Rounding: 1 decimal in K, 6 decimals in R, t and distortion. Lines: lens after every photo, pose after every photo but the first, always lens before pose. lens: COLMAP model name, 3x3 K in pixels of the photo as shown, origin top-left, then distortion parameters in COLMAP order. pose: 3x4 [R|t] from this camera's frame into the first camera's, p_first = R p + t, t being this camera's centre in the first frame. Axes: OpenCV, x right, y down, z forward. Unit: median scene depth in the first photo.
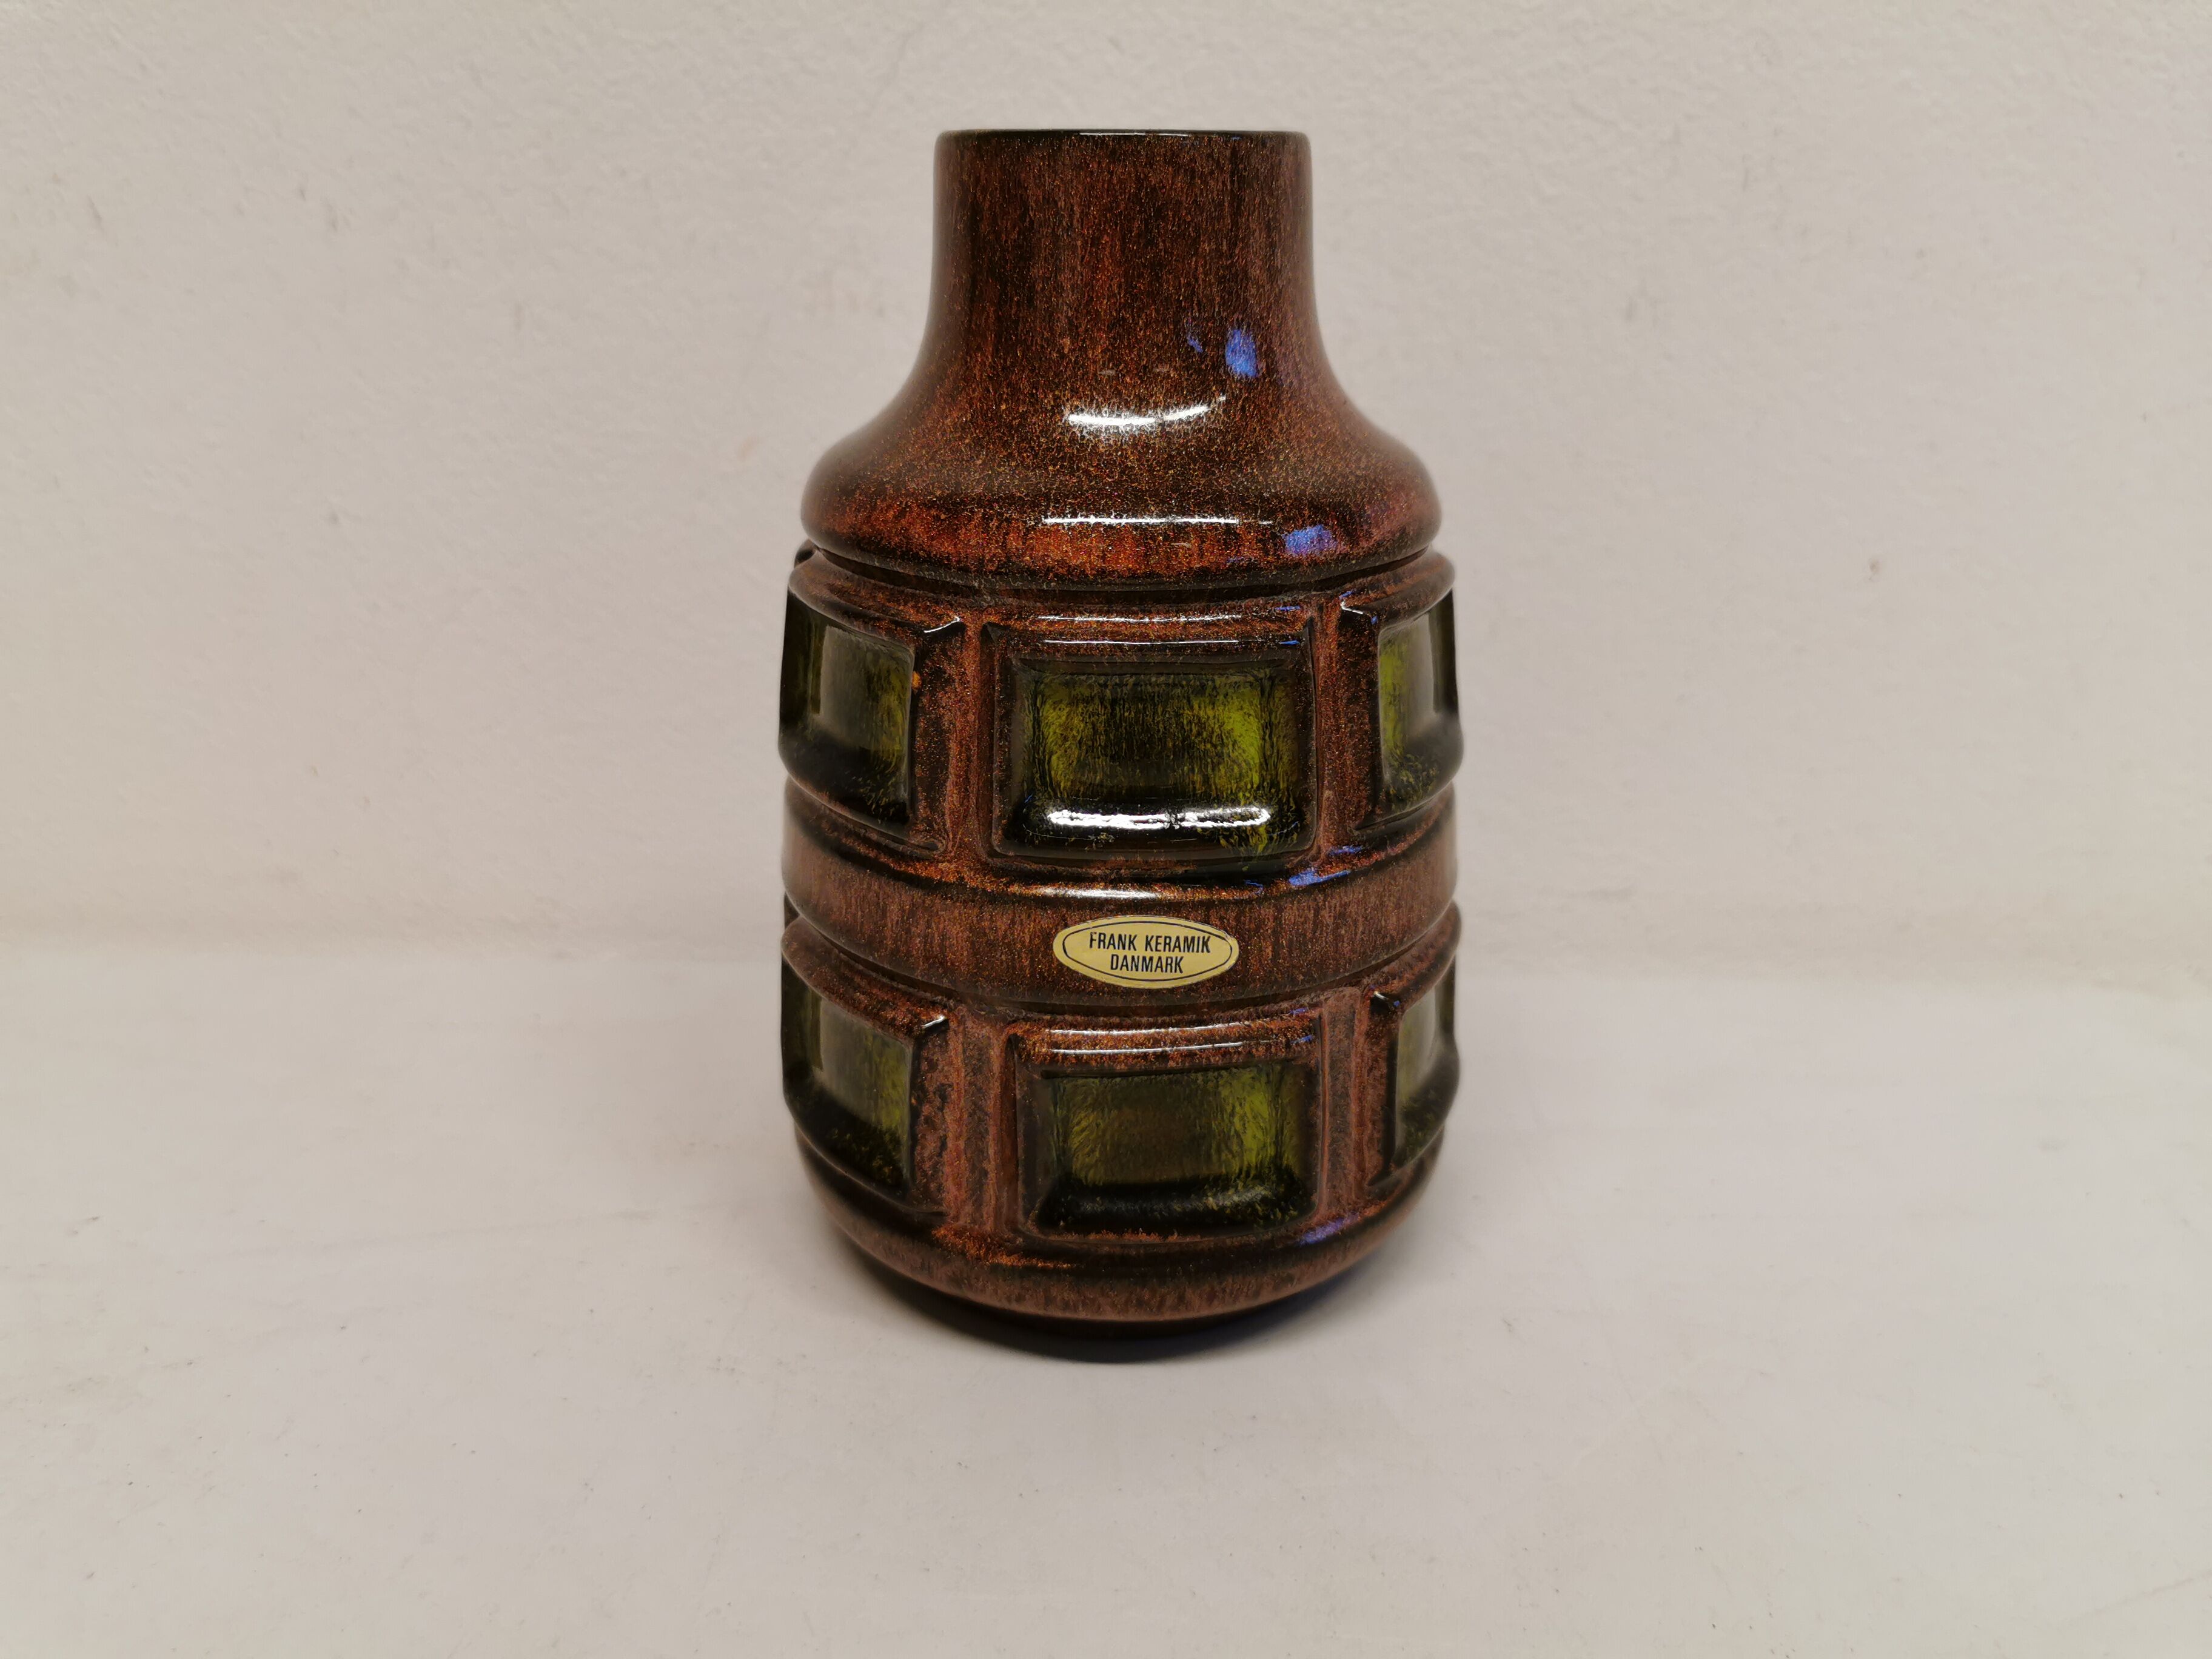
lens RADIAL K [[1738.0, 0, 1121.5], [0, 1738.0, 826.4], [0, 0, 1]] dist [-0.006948, -0.046563]
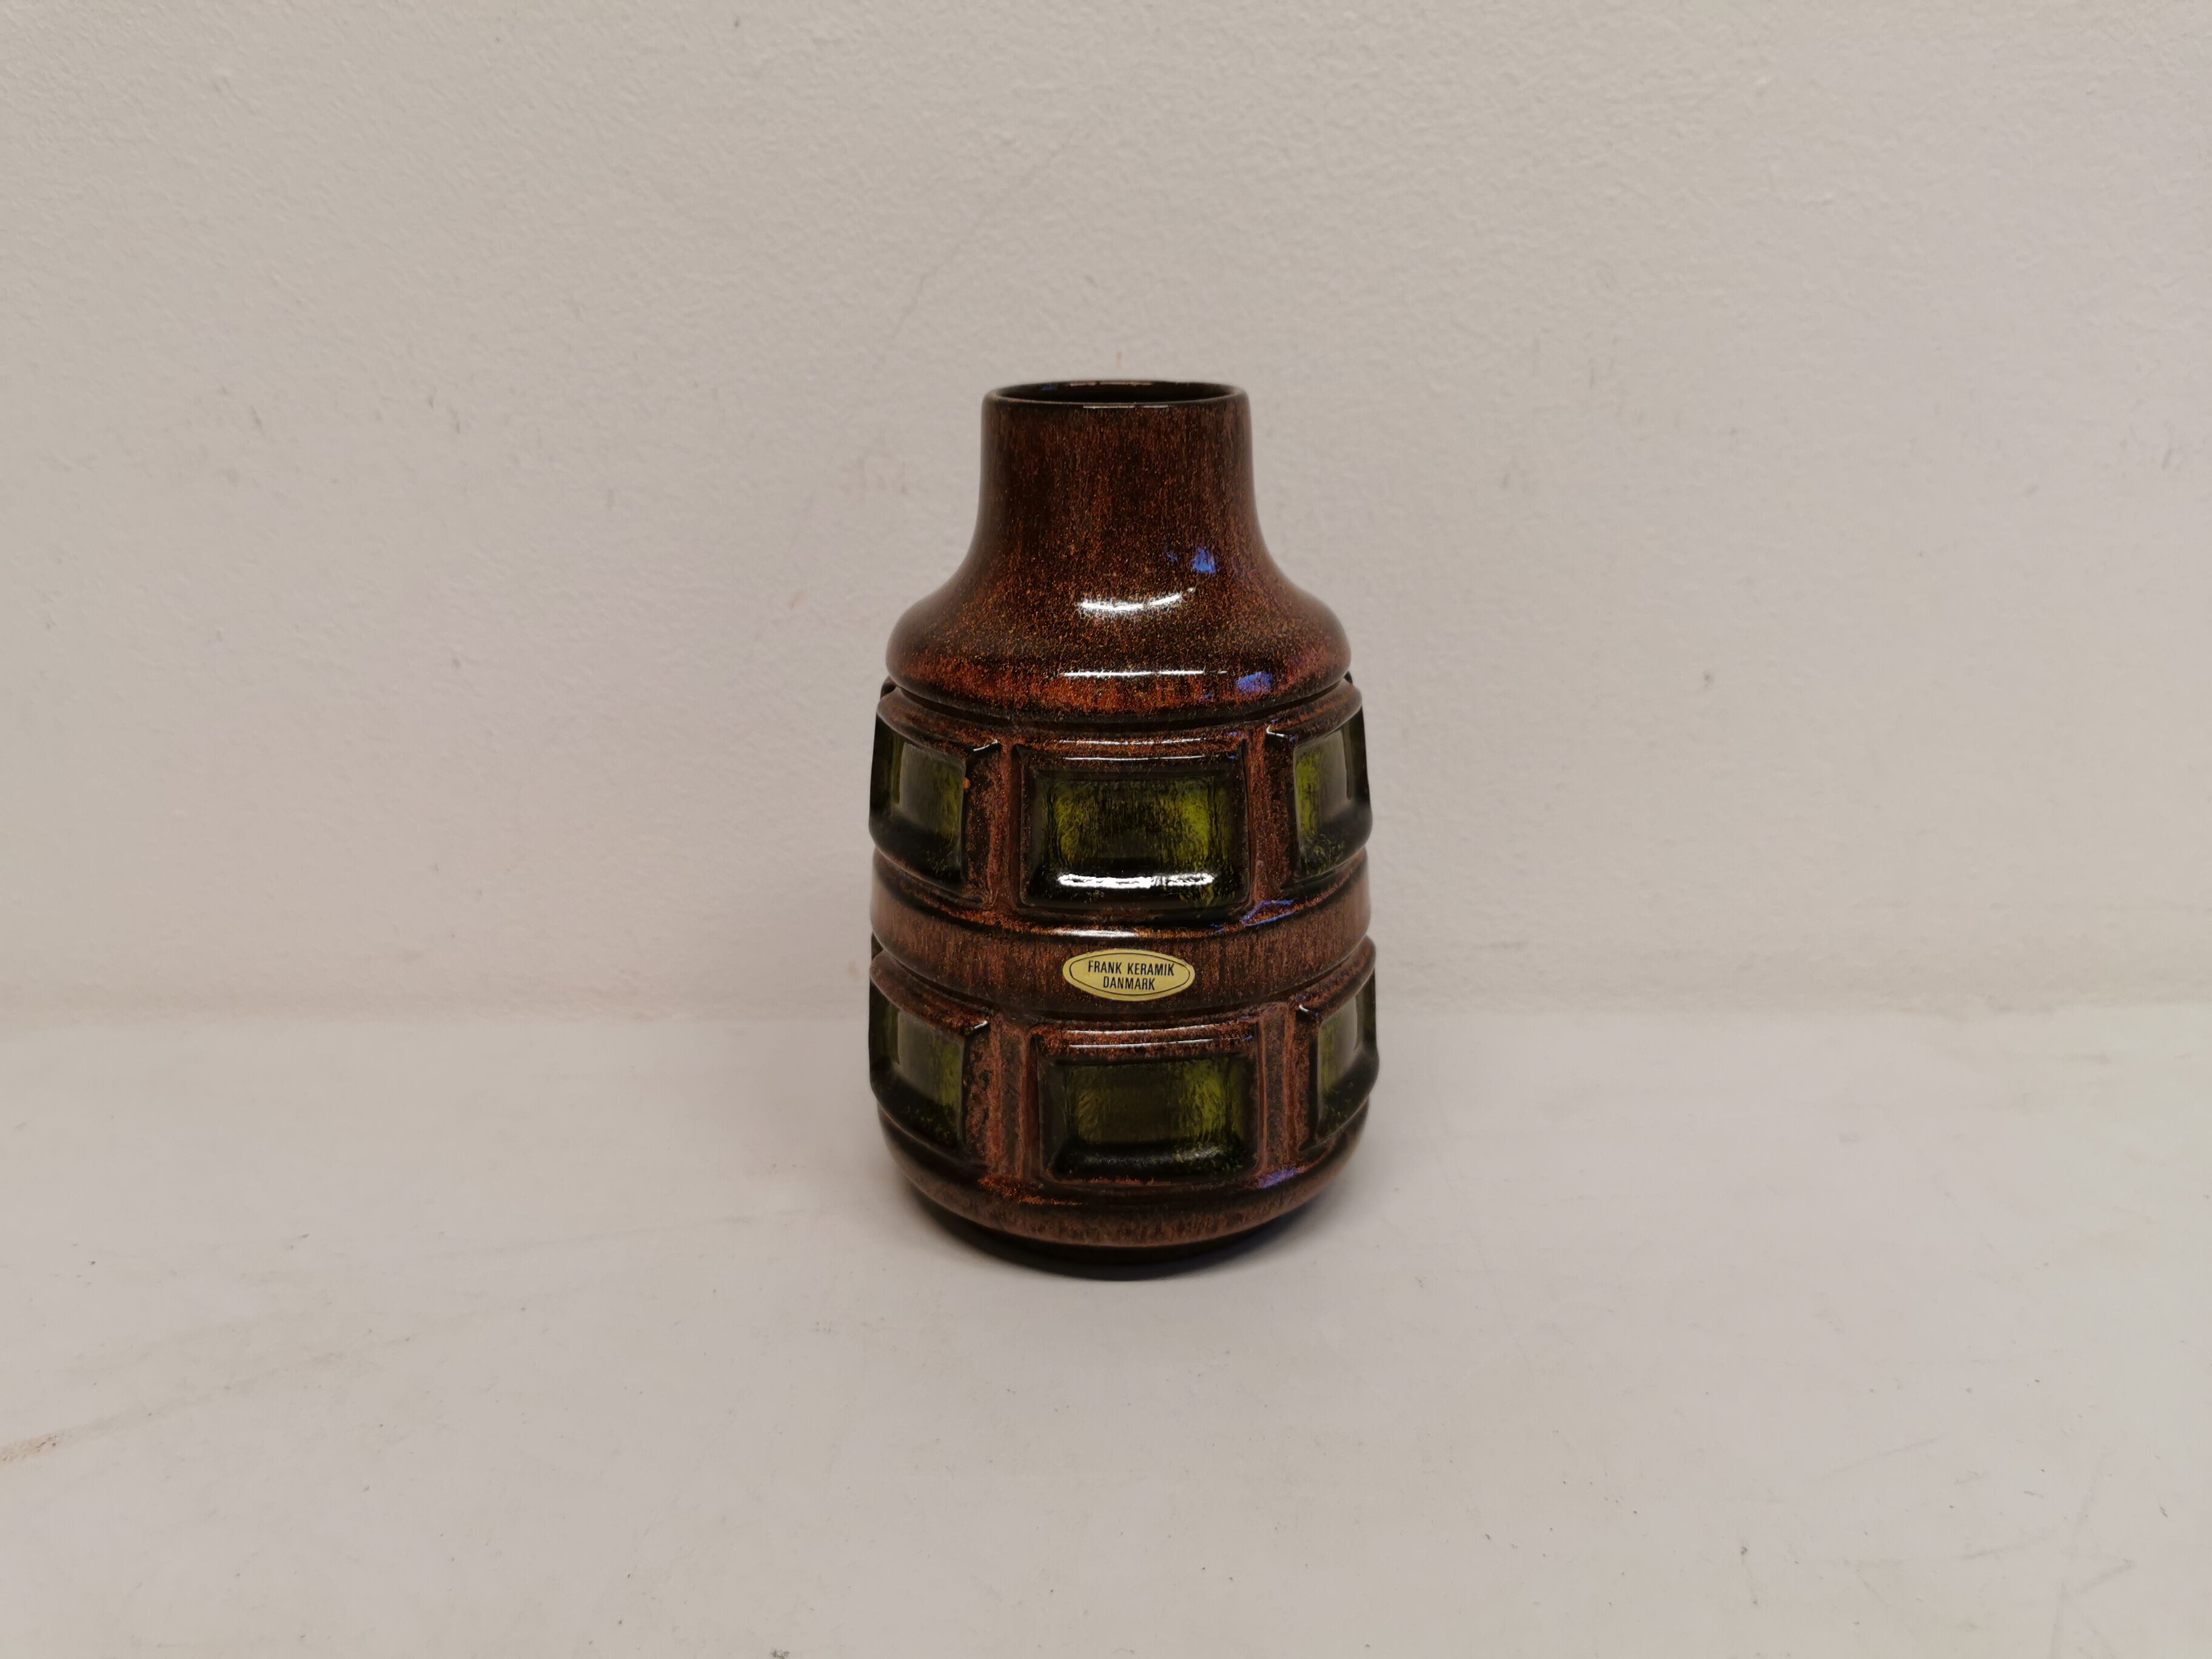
lens RADIAL K [[1738.0, 0, 1115.5], [0, 1738.0, 826.3], [0, 0, 1]] dist [-0.006948, -0.046563]
pose [[0.999145, 0.000237, -0.041351, 0.059482], [-0.001363, 0.999629, -0.027192, -0.009755], [0.041329, 0.027225, 0.998775, -0.397579]]
